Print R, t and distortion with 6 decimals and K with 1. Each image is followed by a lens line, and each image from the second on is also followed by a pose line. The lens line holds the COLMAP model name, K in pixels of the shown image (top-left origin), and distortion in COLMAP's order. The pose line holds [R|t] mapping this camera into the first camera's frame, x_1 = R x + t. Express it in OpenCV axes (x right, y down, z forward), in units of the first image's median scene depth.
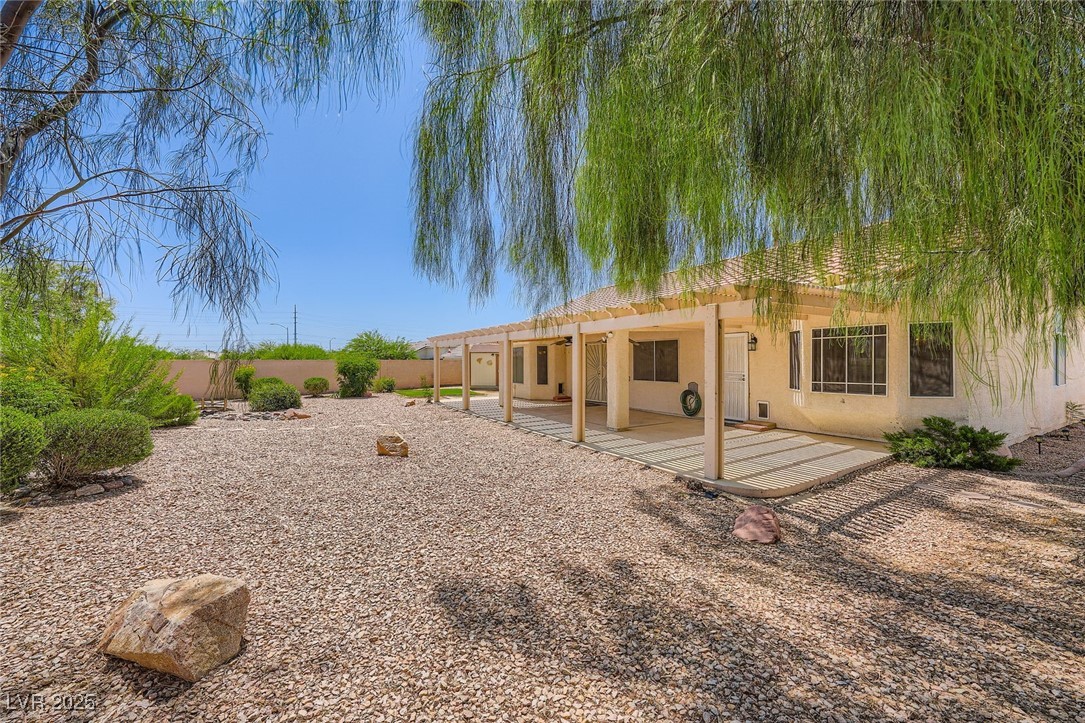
lens RADIAL K [[428.9, 0, 541.5], [0, 428.9, 360.8], [0, 0, 1]] dist [-0.008389, 0.001613]
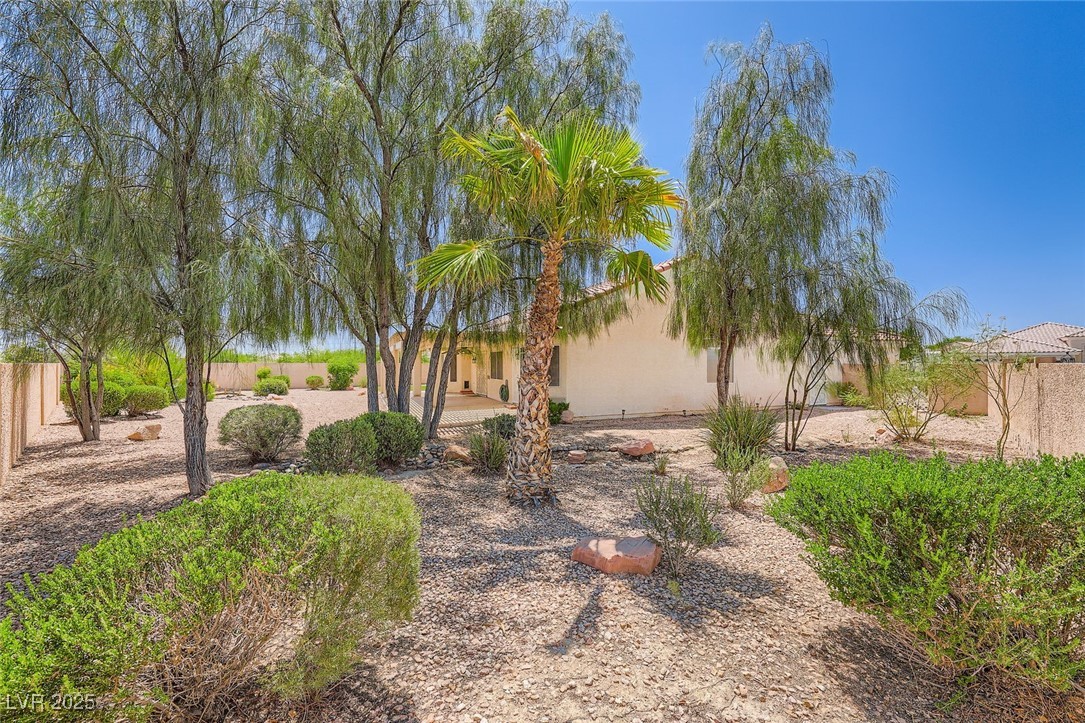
lens RADIAL K [[428.9, 0, 545.6], [0, 428.9, 357.4], [0, 0, 1]] dist [-0.008389, 0.001613]
pose [[0.991900, 0.004774, -0.126934, 0.666893], [-0.006436, 0.999899, -0.012687, -0.012214], [0.126860, 0.013402, 0.991830, -0.492032]]
